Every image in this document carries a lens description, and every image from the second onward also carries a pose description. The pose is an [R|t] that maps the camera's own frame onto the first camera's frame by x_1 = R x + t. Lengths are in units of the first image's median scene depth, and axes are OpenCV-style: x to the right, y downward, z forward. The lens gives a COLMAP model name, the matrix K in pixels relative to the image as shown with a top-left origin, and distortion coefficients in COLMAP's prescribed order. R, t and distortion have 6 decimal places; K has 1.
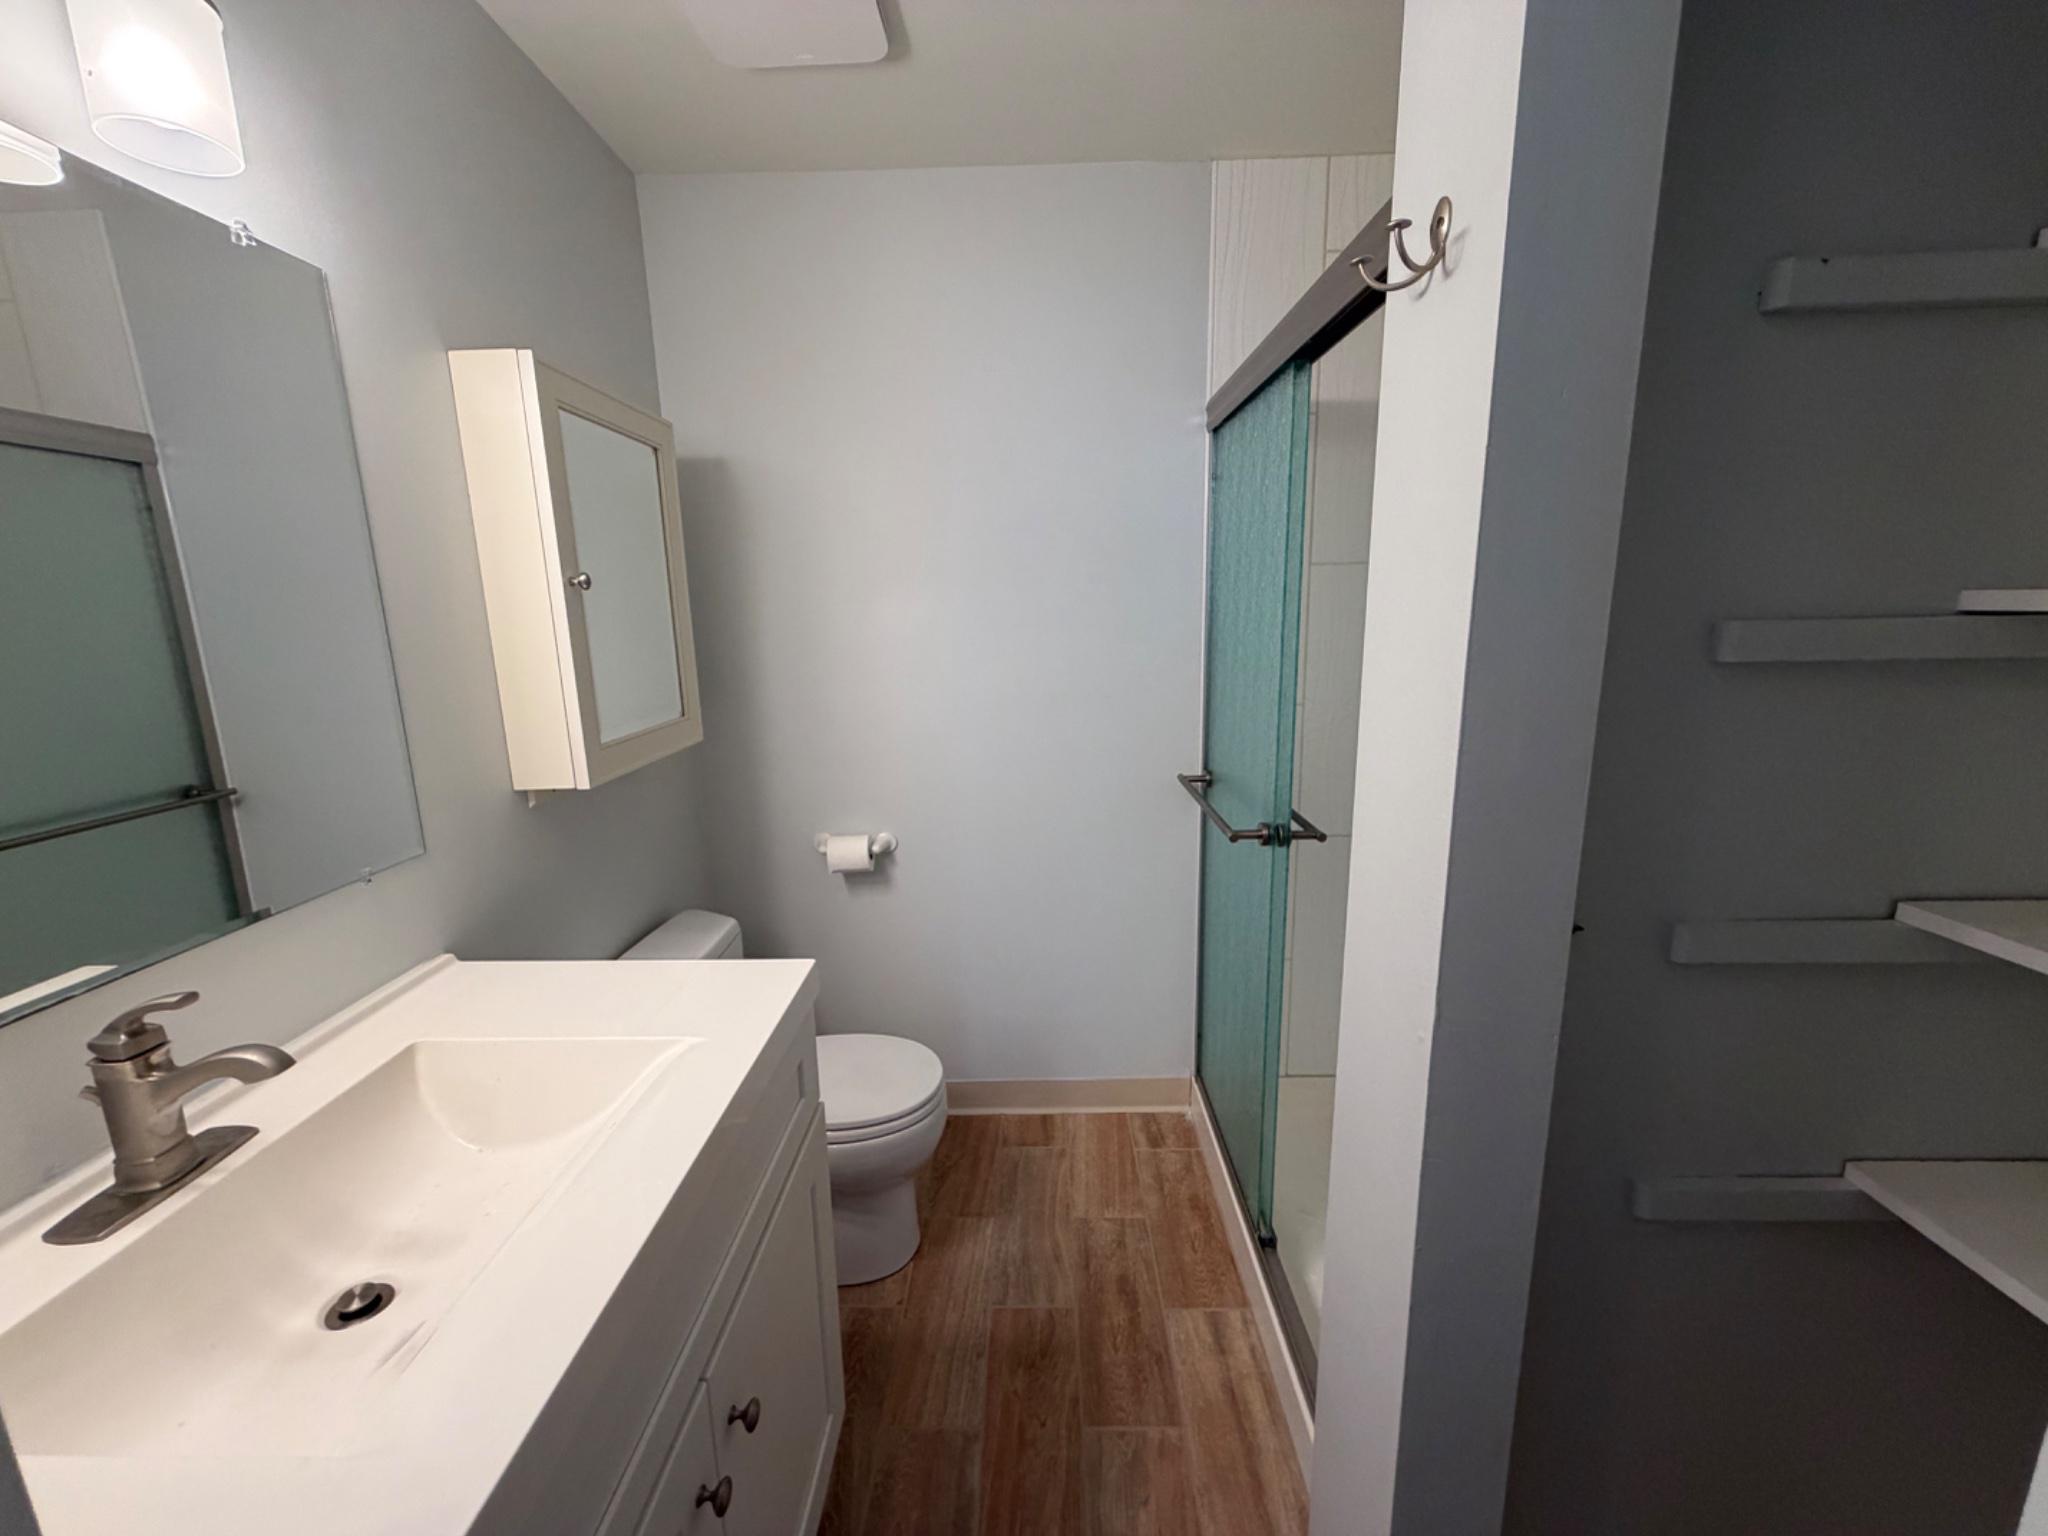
lens RADIAL K [[813.6, 0, 1014.8], [0, 813.6, 767.7], [0, 0, 1]] dist [0.001239, 0.000389]
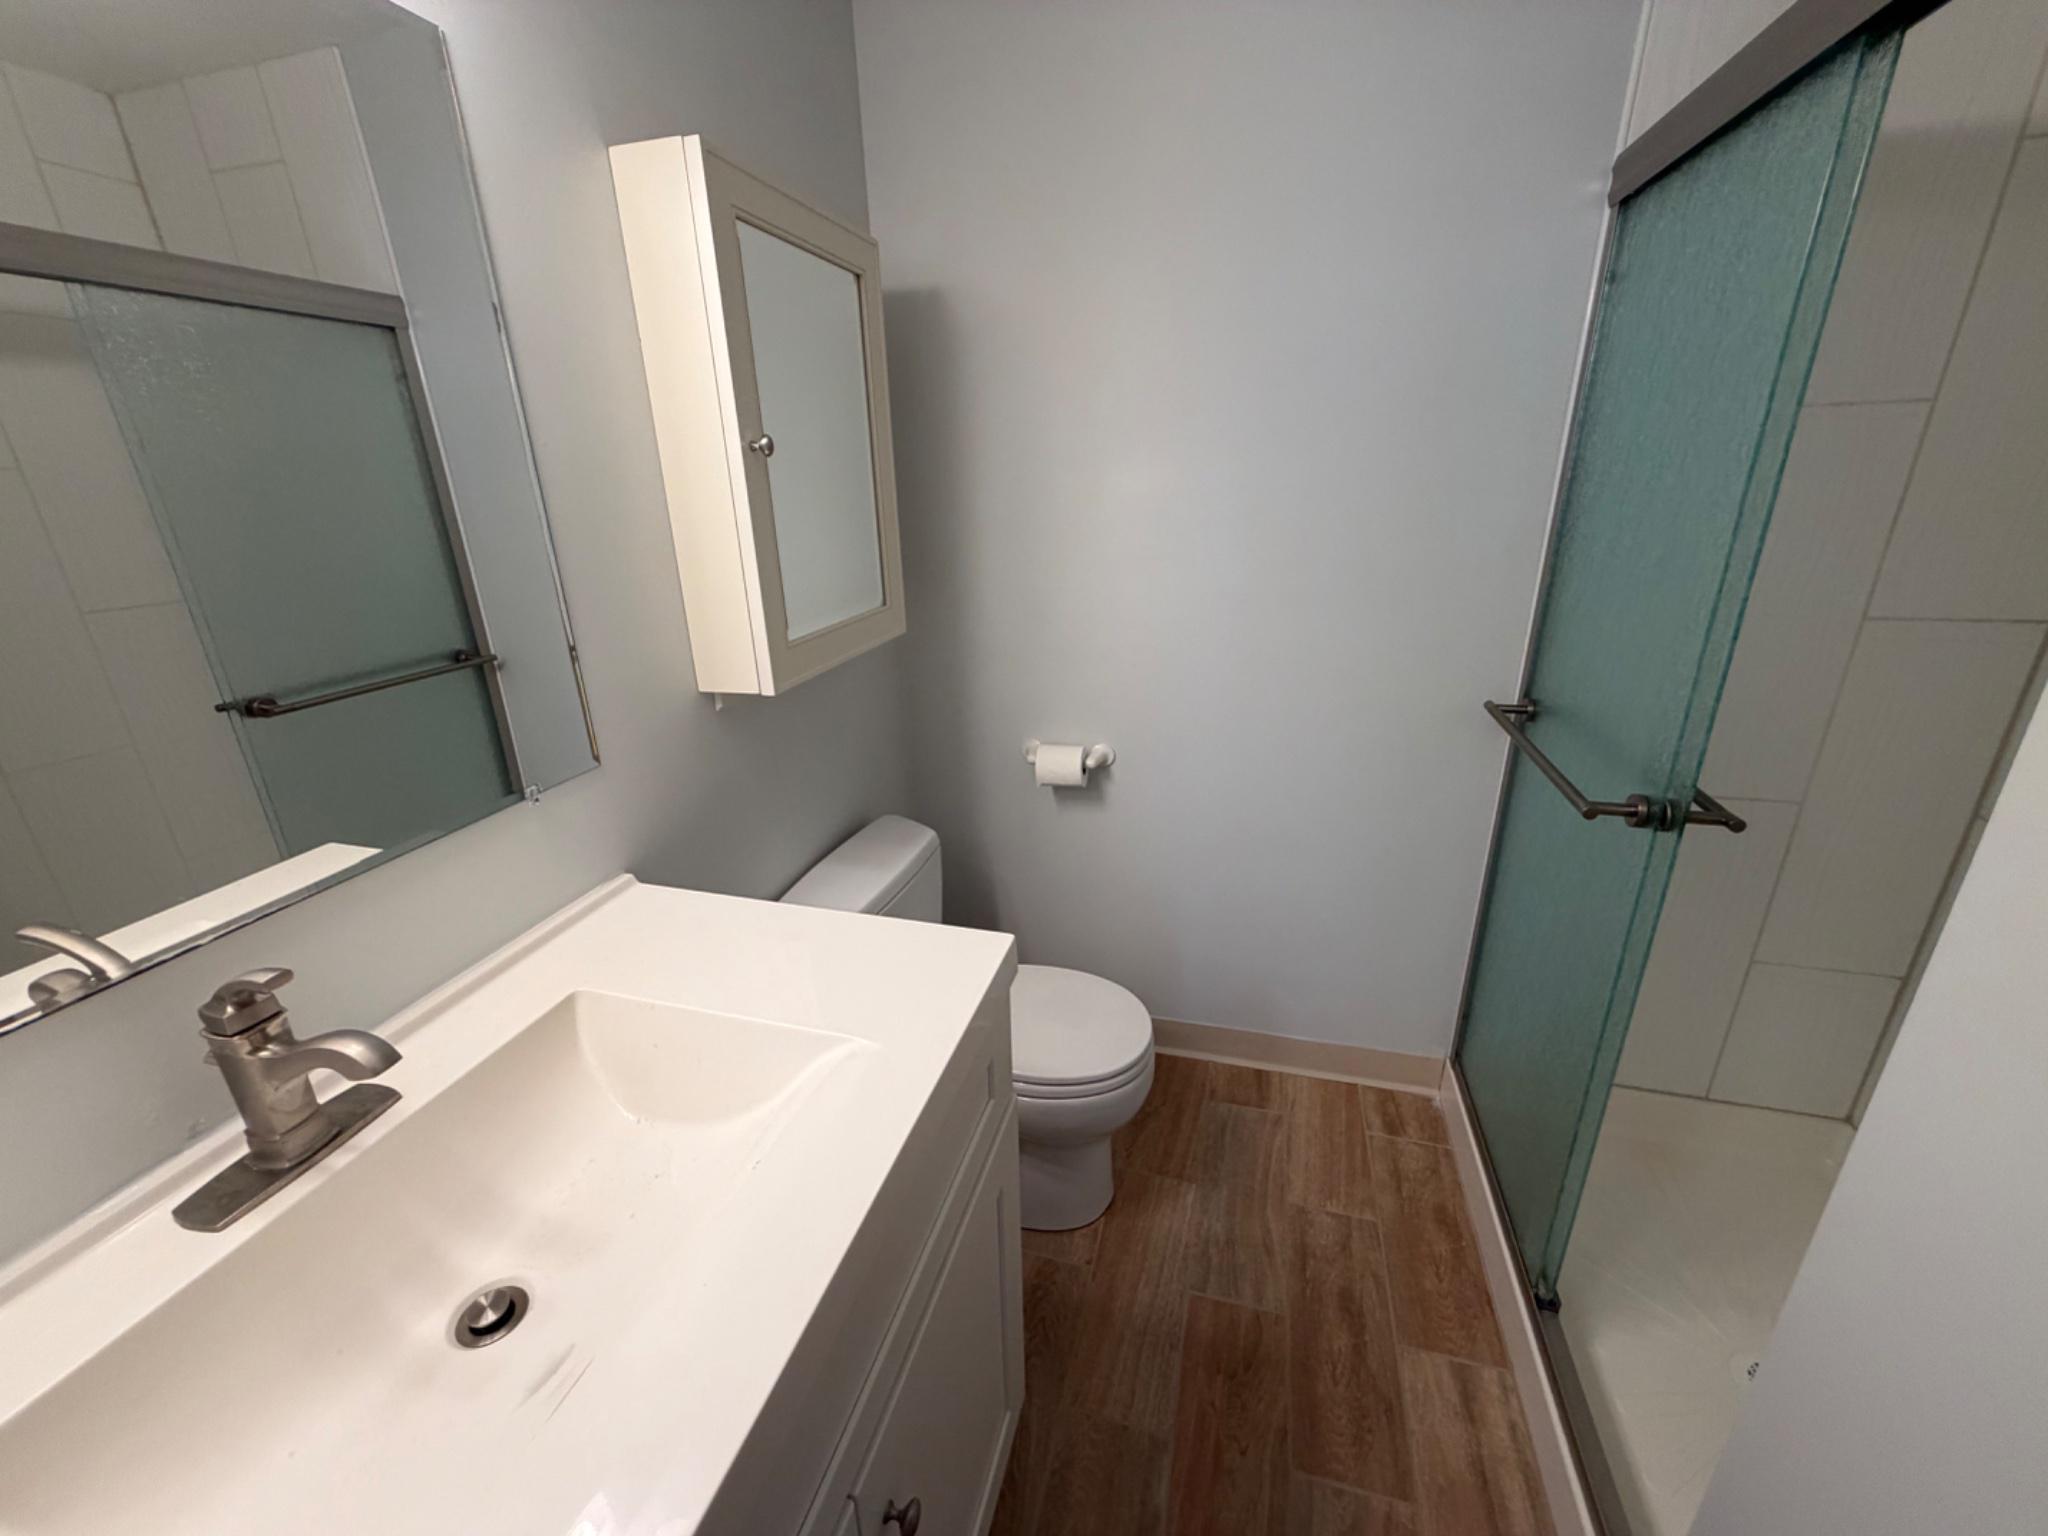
lens RADIAL K [[816.9, 0, 1016.5], [0, 816.9, 769.4], [0, 0, 1]] dist [0.000194, 0.000101]
pose [[0.966356, 0.085456, -0.242598, -0.043123], [-0.046395, 0.985636, 0.162386, -0.040874], [0.252990, -0.145667, 0.956440, 0.176566]]
